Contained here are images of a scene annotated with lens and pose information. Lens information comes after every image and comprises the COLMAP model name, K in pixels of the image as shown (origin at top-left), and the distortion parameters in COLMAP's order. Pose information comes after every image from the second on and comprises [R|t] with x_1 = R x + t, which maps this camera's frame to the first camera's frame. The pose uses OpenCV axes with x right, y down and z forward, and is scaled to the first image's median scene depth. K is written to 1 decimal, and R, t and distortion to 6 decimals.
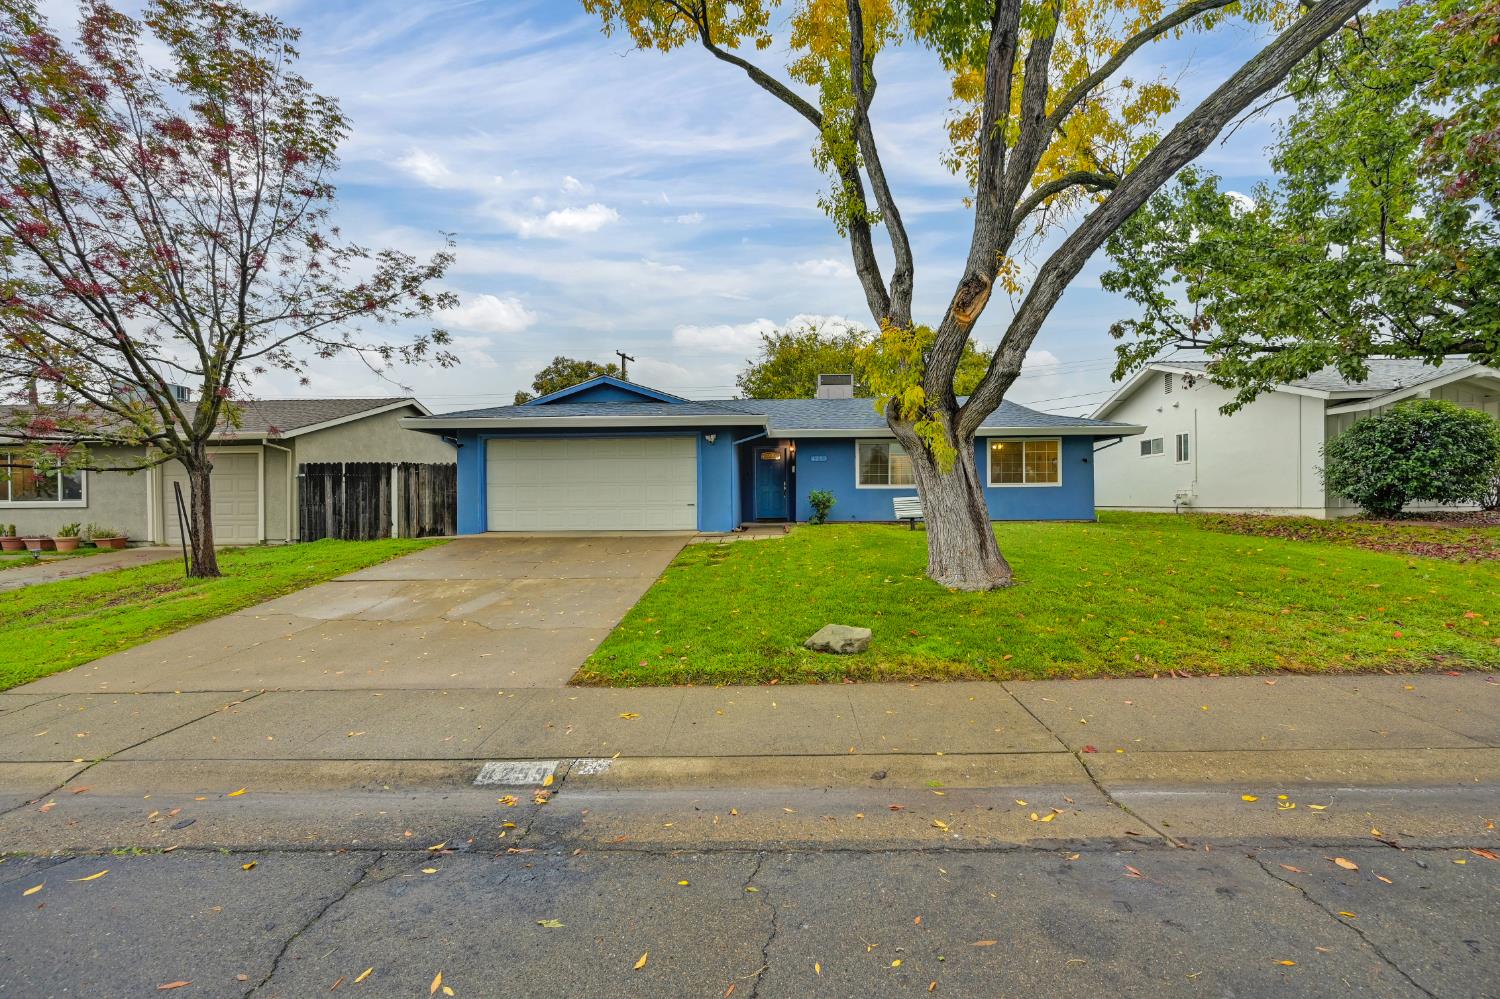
lens RADIAL K [[597.7, 0, 752.5], [0, 597.7, 500.1], [0, 0, 1]] dist [0.000042, 0.000151]
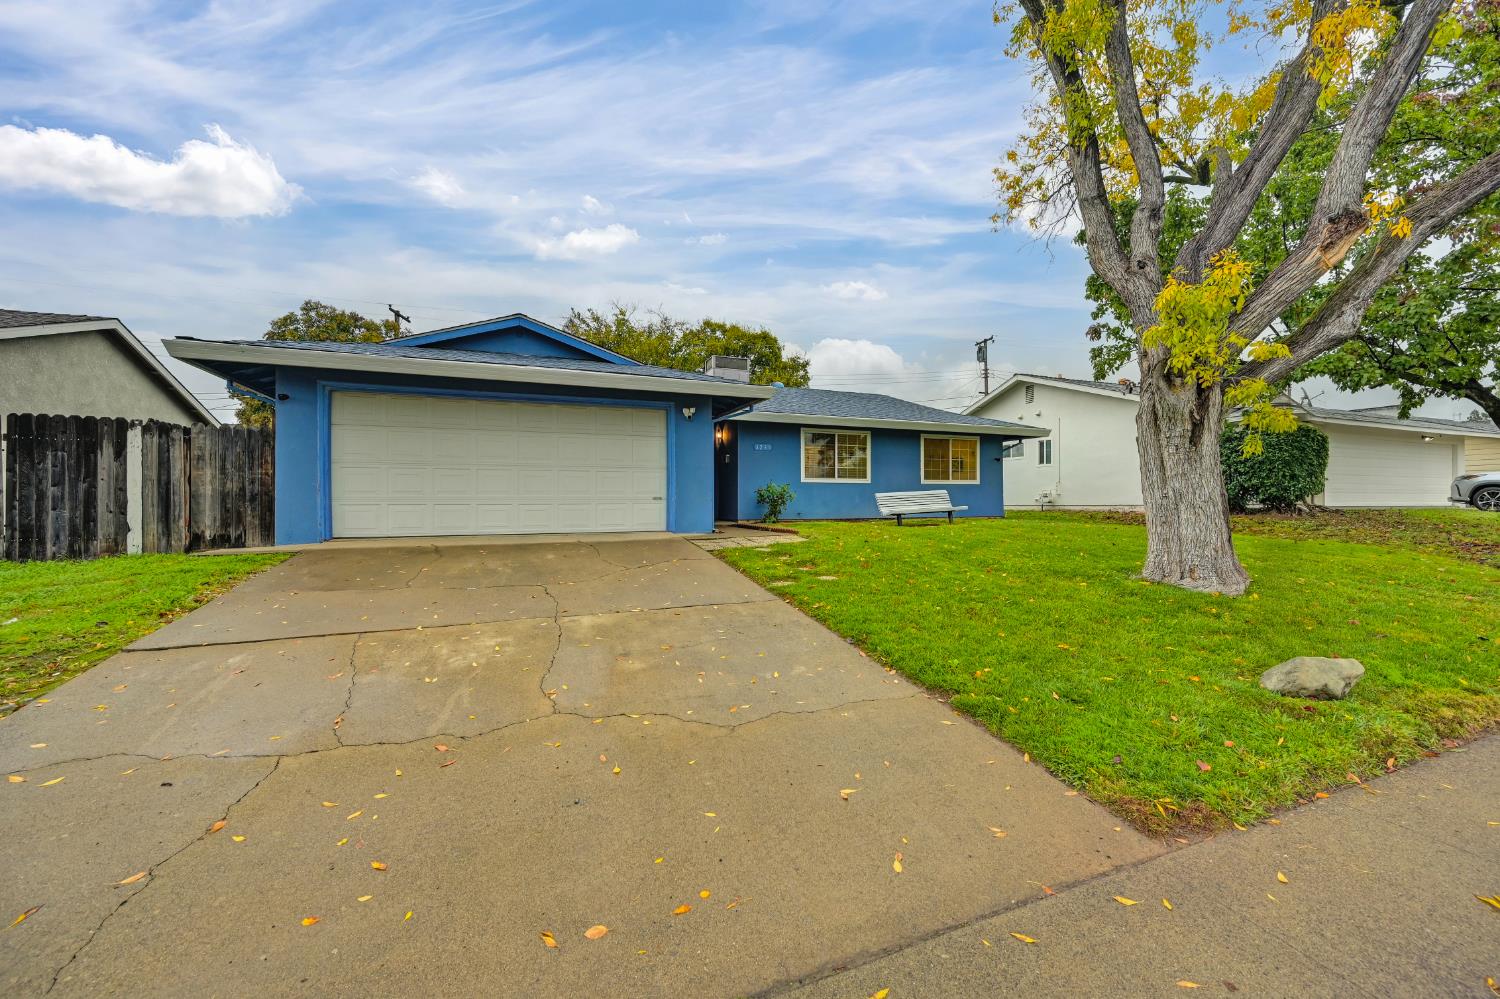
lens RADIAL K [[597.7, 0, 749.8], [0, 597.7, 498.0], [0, 0, 1]] dist [0.000042, 0.000151]
pose [[0.911926, 0.008077, 0.410276, -0.302135], [-0.005540, 0.999957, -0.007373, 0.012283], [-0.410318, 0.004451, 0.911932, 0.252872]]
